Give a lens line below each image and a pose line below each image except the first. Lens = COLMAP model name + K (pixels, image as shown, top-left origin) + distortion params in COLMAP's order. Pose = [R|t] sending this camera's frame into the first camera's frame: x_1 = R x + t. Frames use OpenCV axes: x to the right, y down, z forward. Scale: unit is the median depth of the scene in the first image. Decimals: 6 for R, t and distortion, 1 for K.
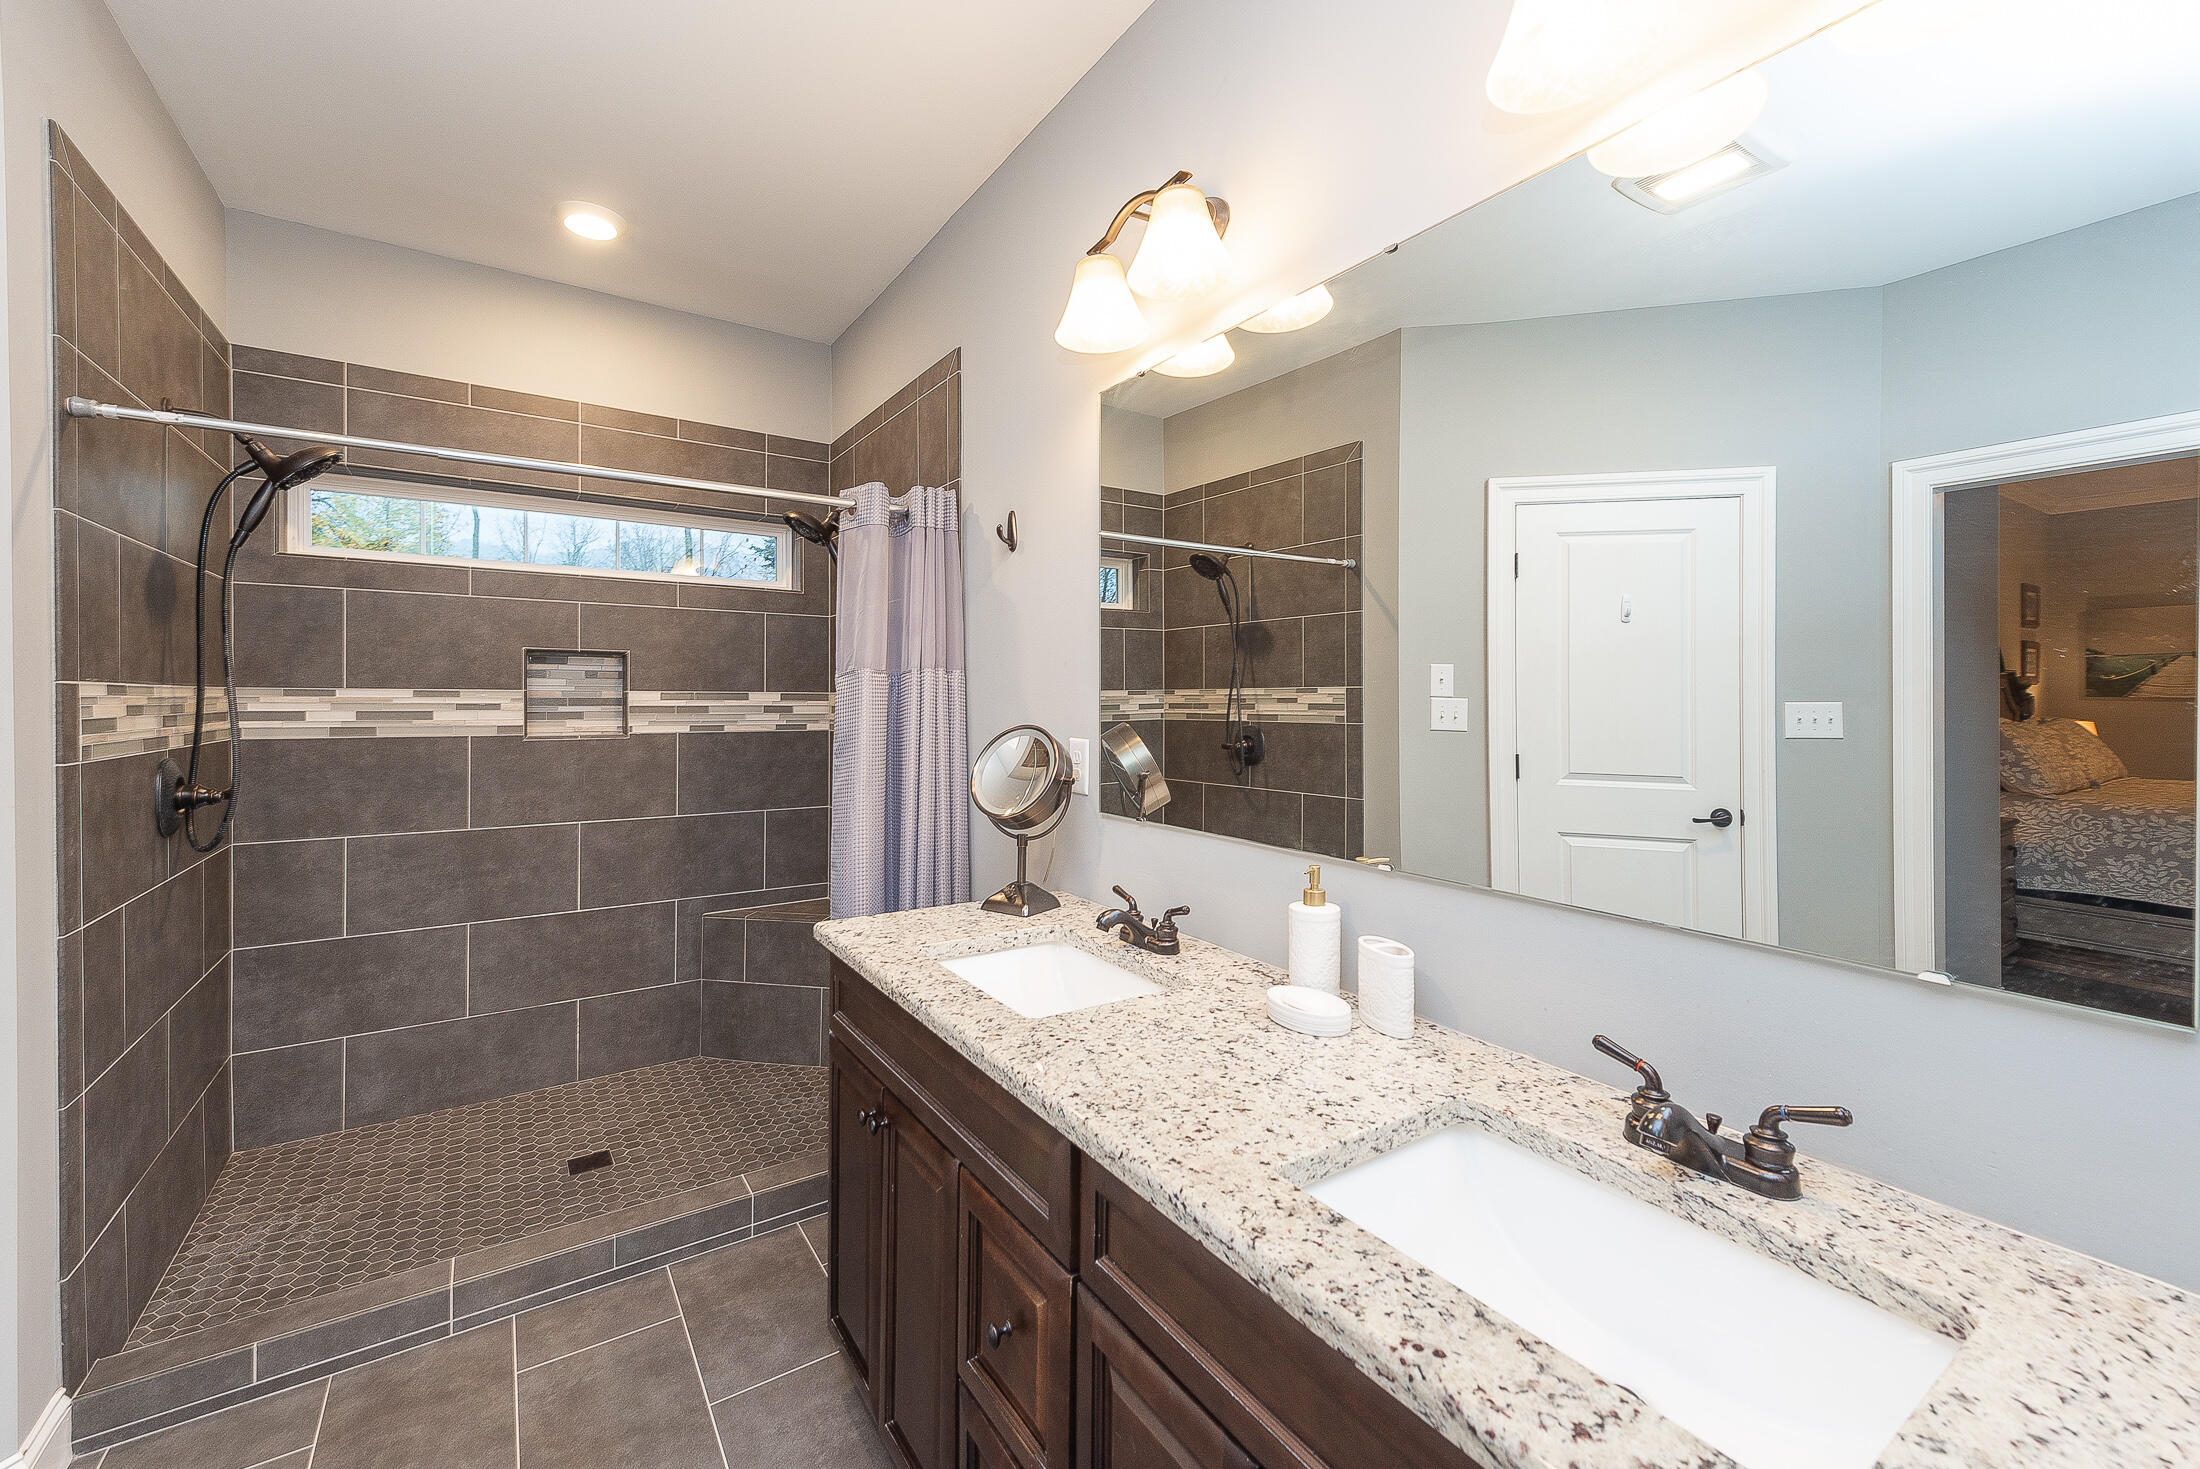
lens RADIAL K [[893.4, 0, 1101.7], [0, 893.4, 695.5], [0, 0, 1]] dist [0.020126, -0.007300]
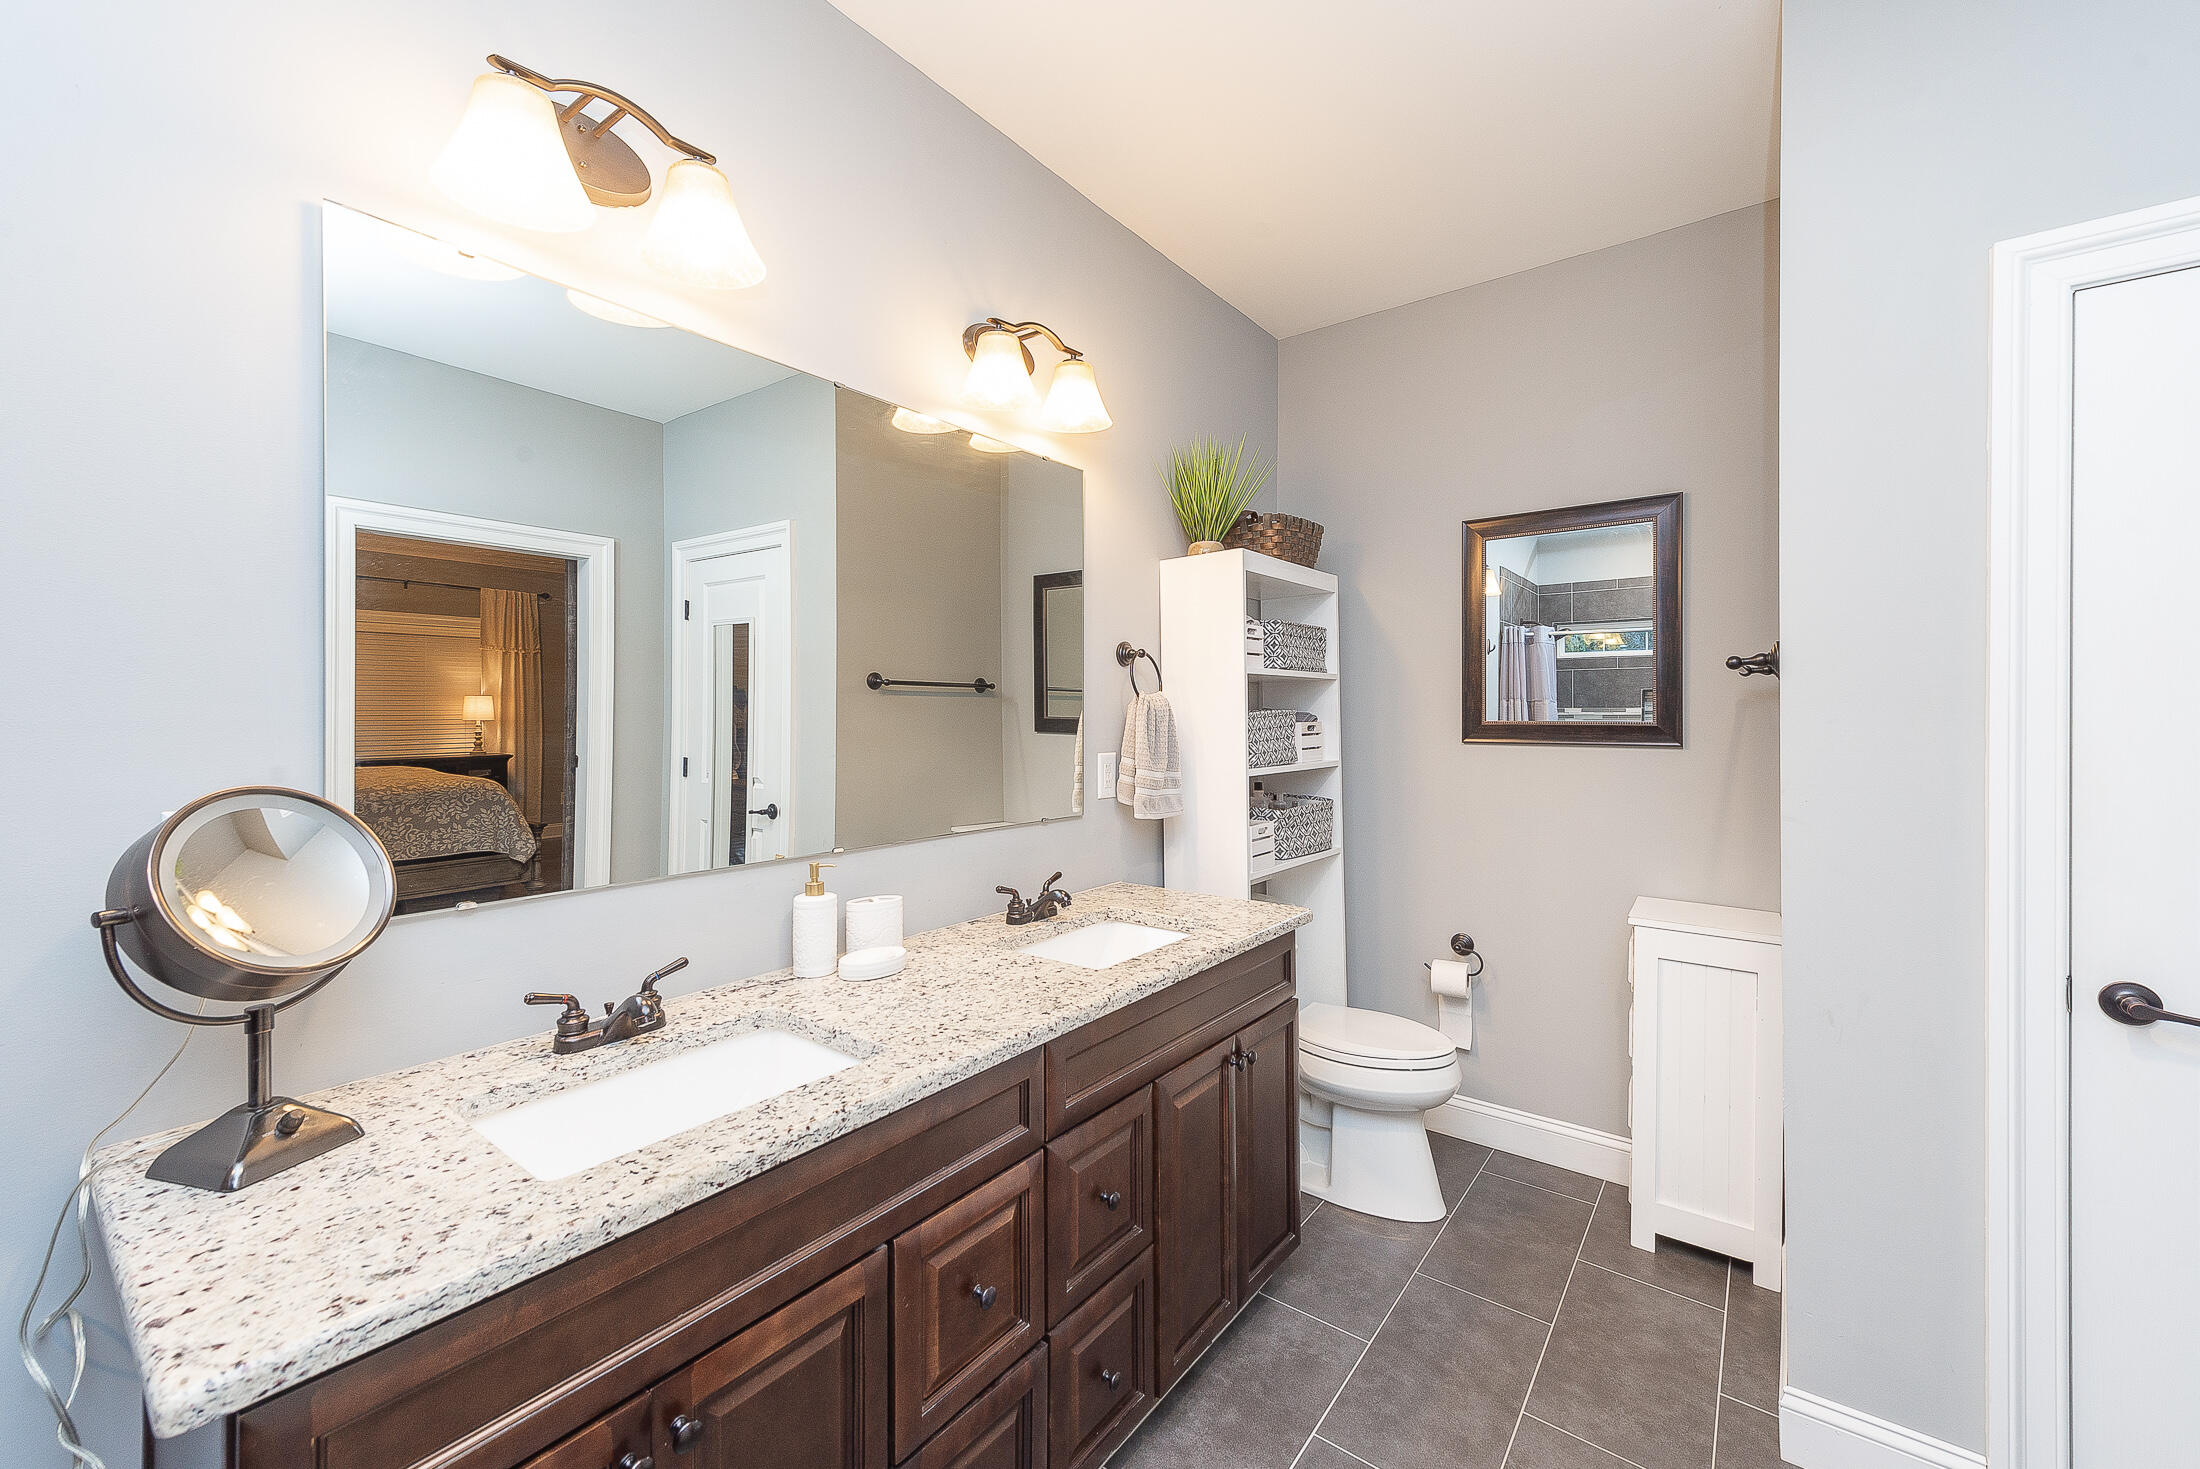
lens RADIAL K [[876.6, 0, 1115.1], [0, 876.6, 702.0], [0, 0, 1]] dist [0.000792, 0.000010]
pose [[-0.327908, 0.002508, 0.944706, -0.758887], [-0.002243, 0.999992, -0.003434, -0.015844], [-0.944707, -0.003245, -0.327900, 0.762535]]
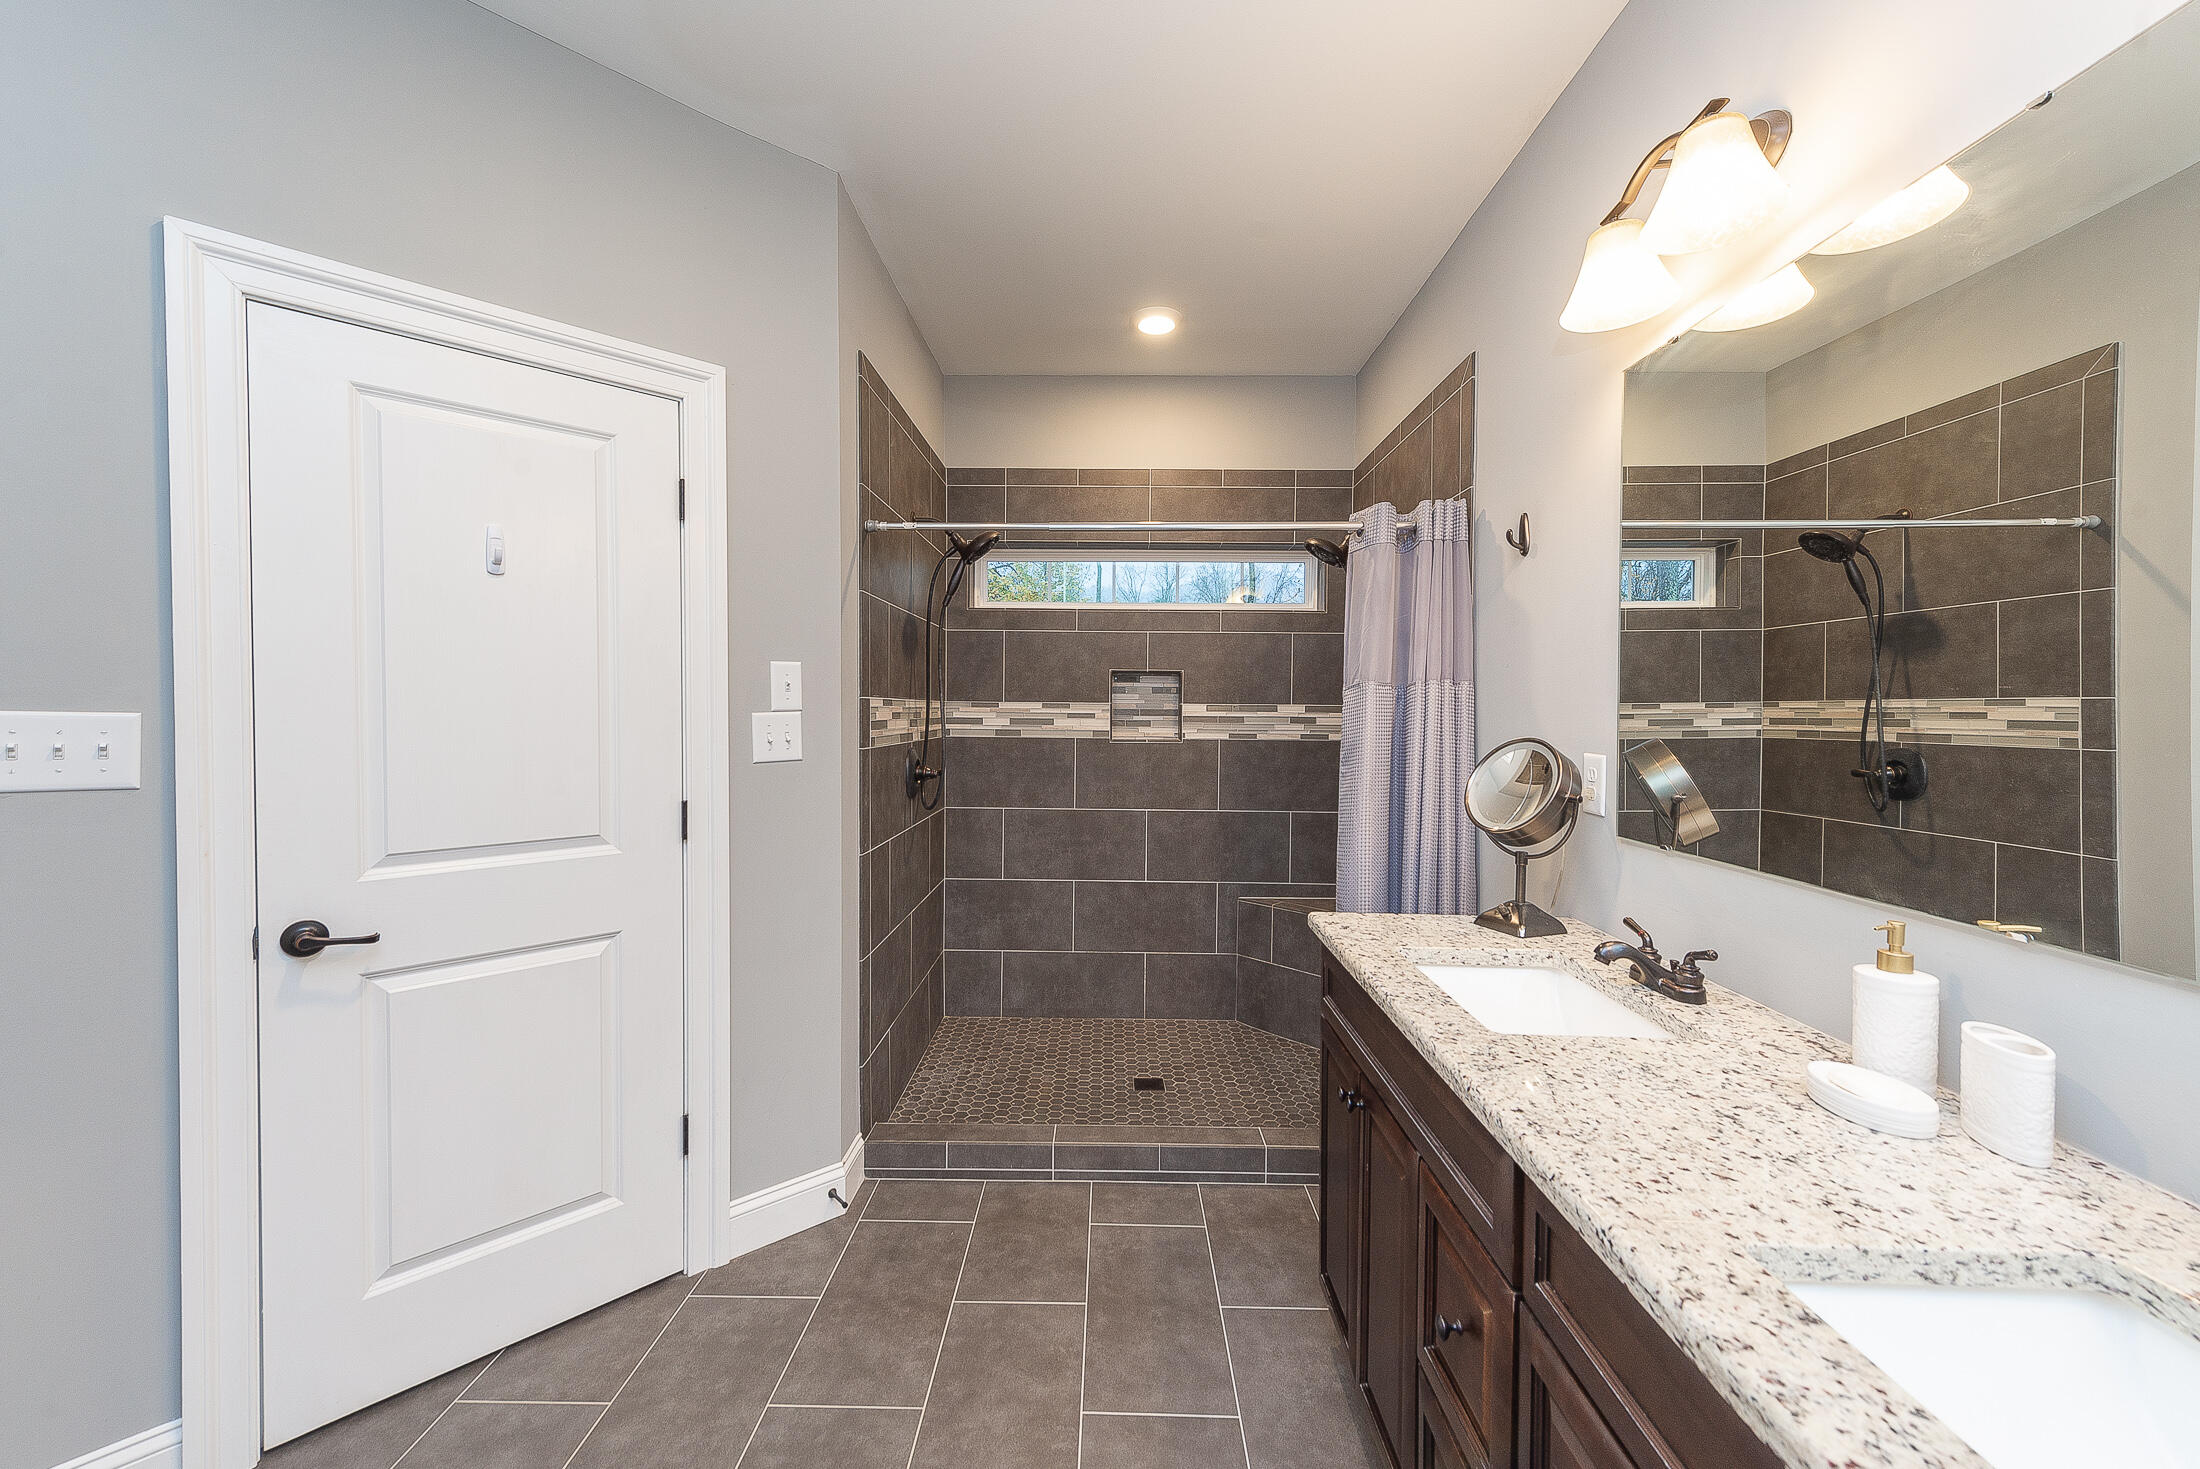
lens RADIAL K [[869.7, 0, 1093.6], [0, 869.7, 708.4], [0, 0, 1]] dist [0.022983, -0.007315]
pose [[0.816700, 0.002254, -0.577059, 0.081925], [-0.002911, 0.999996, -0.000214, 0.003394], [0.577056, 0.001855, 0.816703, -0.031755]]
